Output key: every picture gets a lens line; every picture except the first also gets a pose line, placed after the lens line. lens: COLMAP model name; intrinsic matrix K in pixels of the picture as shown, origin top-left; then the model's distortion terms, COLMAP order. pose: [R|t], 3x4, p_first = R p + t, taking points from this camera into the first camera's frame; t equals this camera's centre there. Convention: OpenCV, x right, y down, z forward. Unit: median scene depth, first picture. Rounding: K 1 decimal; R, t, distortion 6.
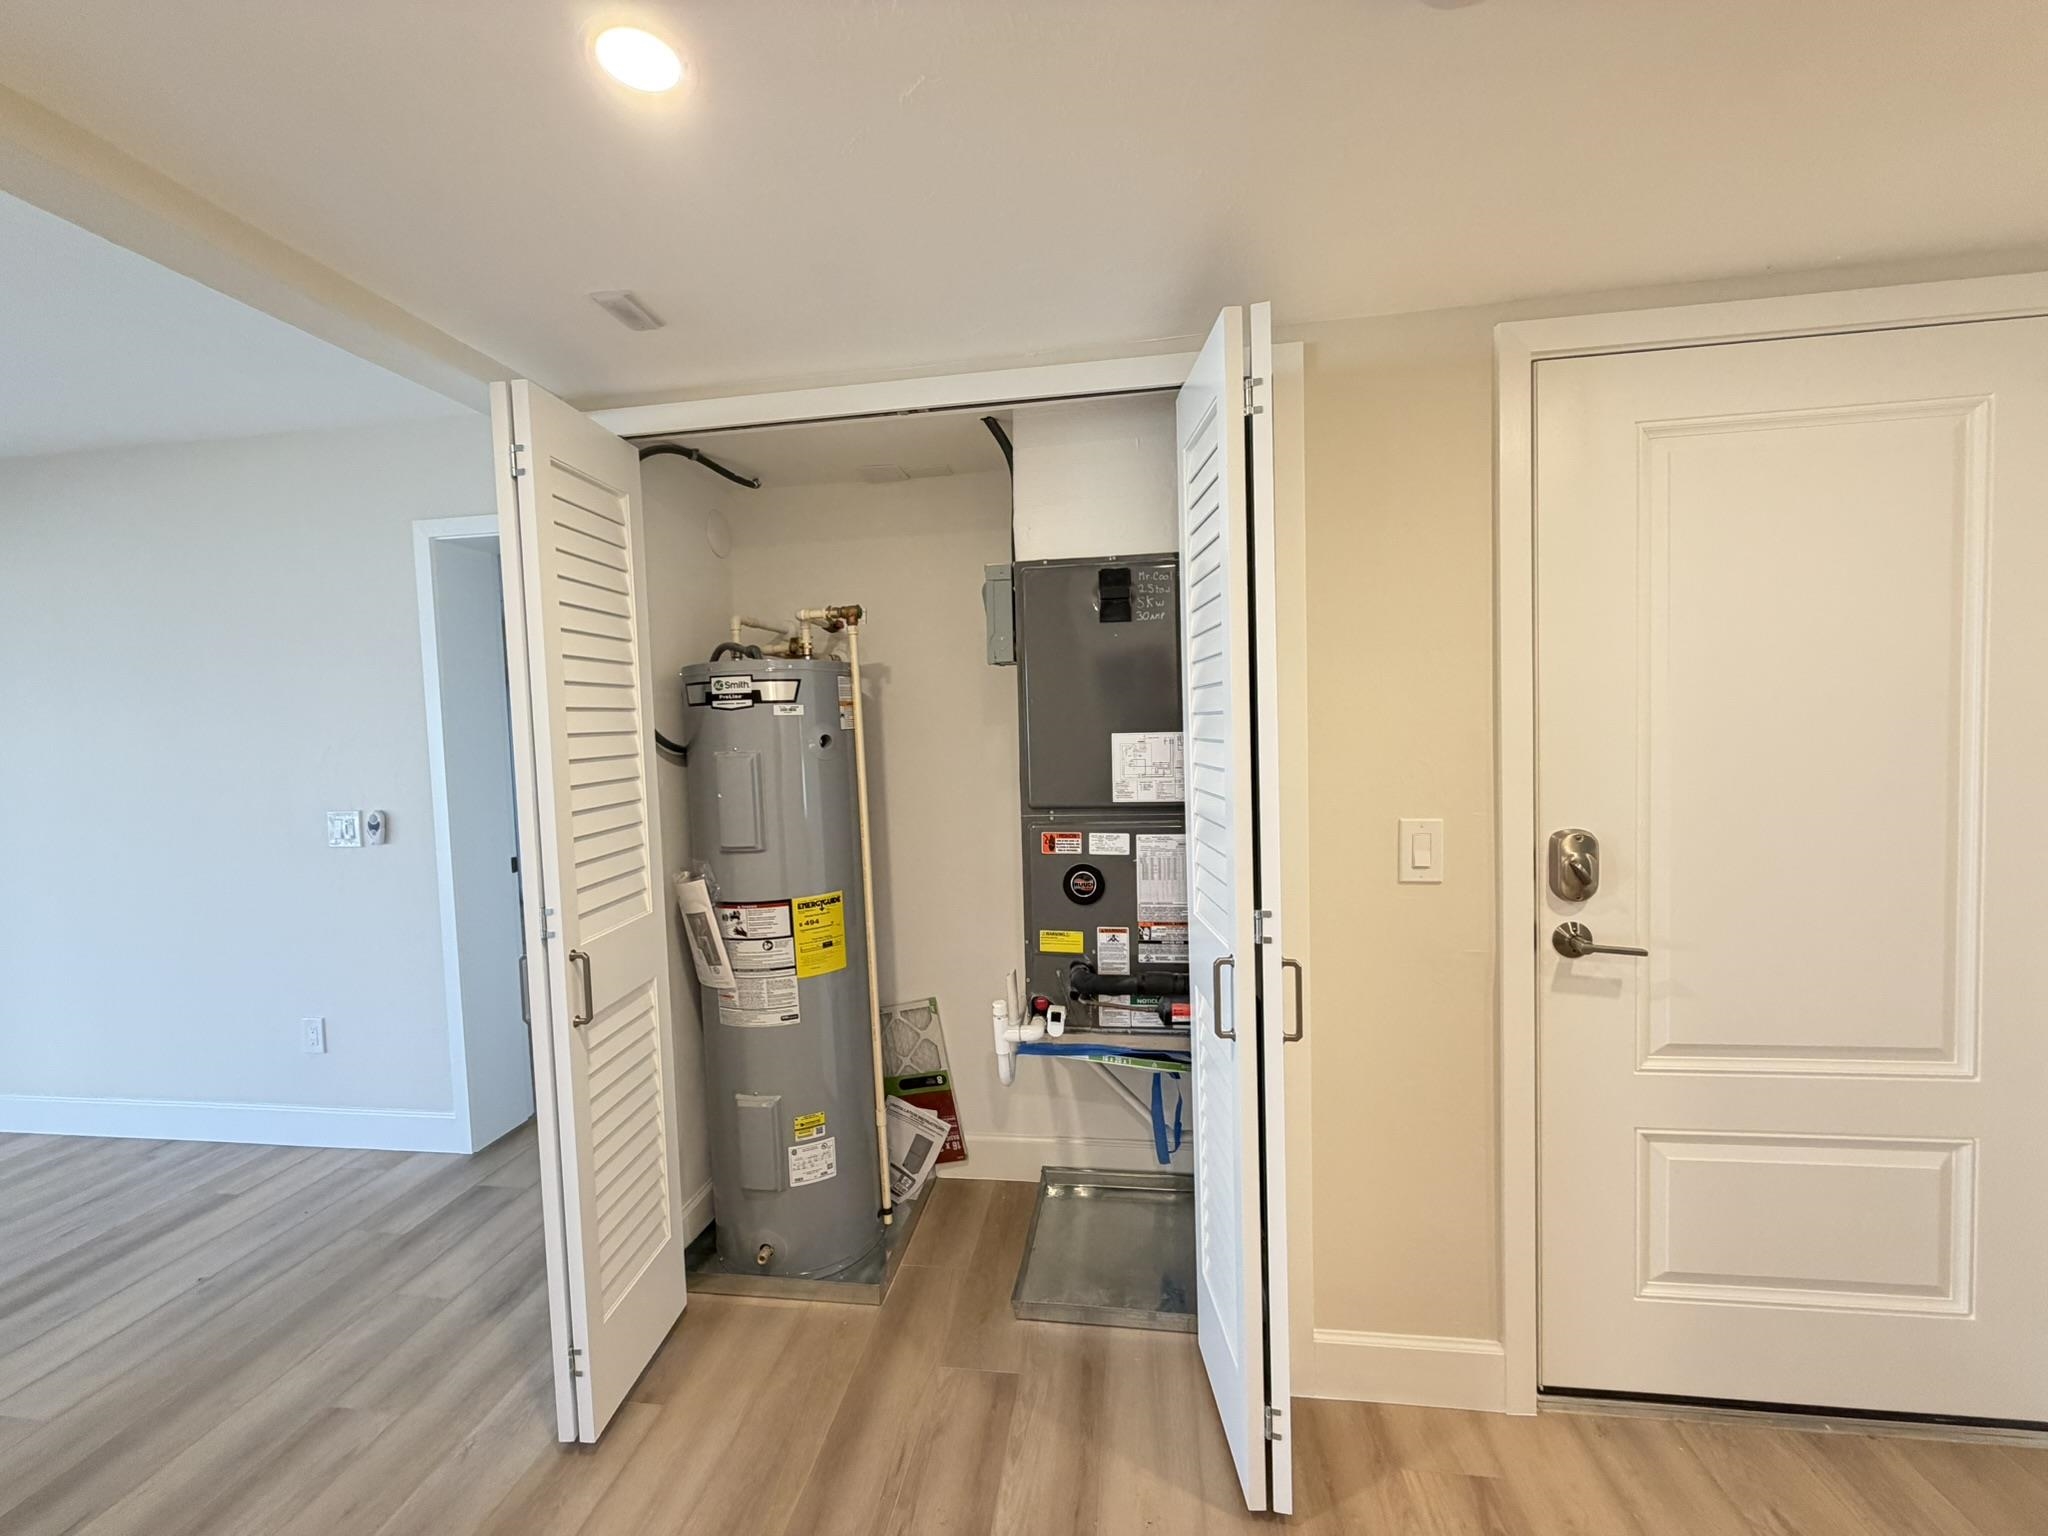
lens RADIAL K [[820.0, 0, 1024.0], [0, 820.0, 768.0], [0, 0, 1]] dist [0.000129, 0.000110]
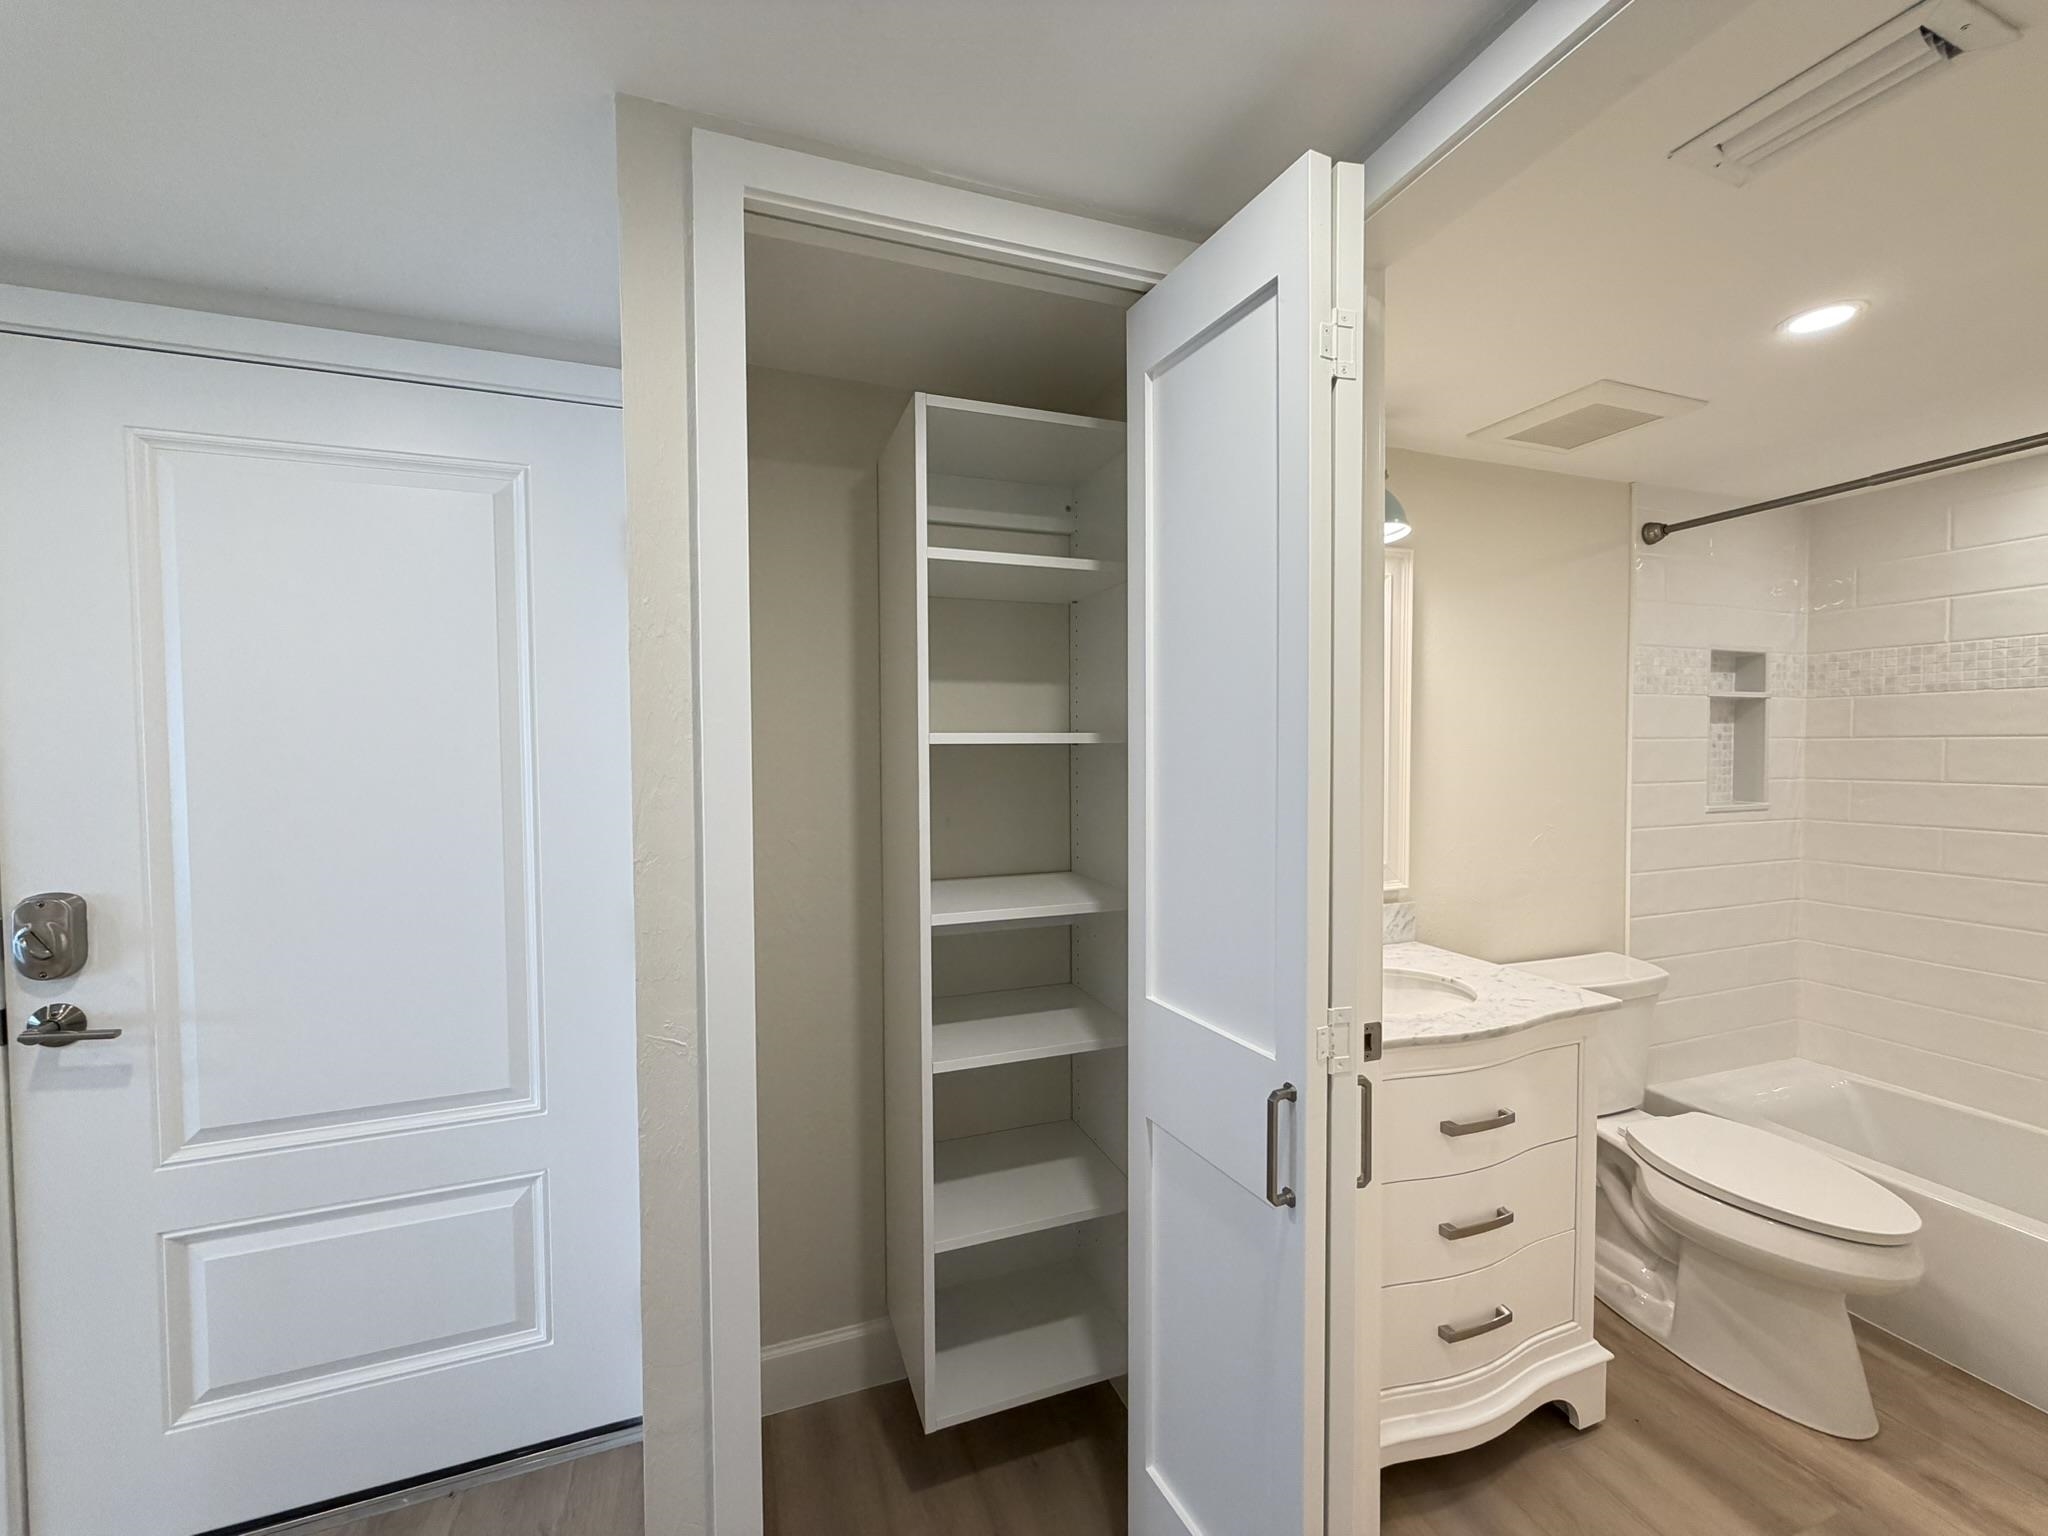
lens RADIAL K [[809.9, 0, 1024.0], [0, 809.9, 768.0], [0, 0, 1]] dist [-0.000694, 0.000140]
pose [[0.879431, 0.014464, 0.475806, 1.143143], [-0.001115, 0.999598, -0.028327, -0.030700], [-0.476025, 0.024381, 0.879094, -0.201673]]
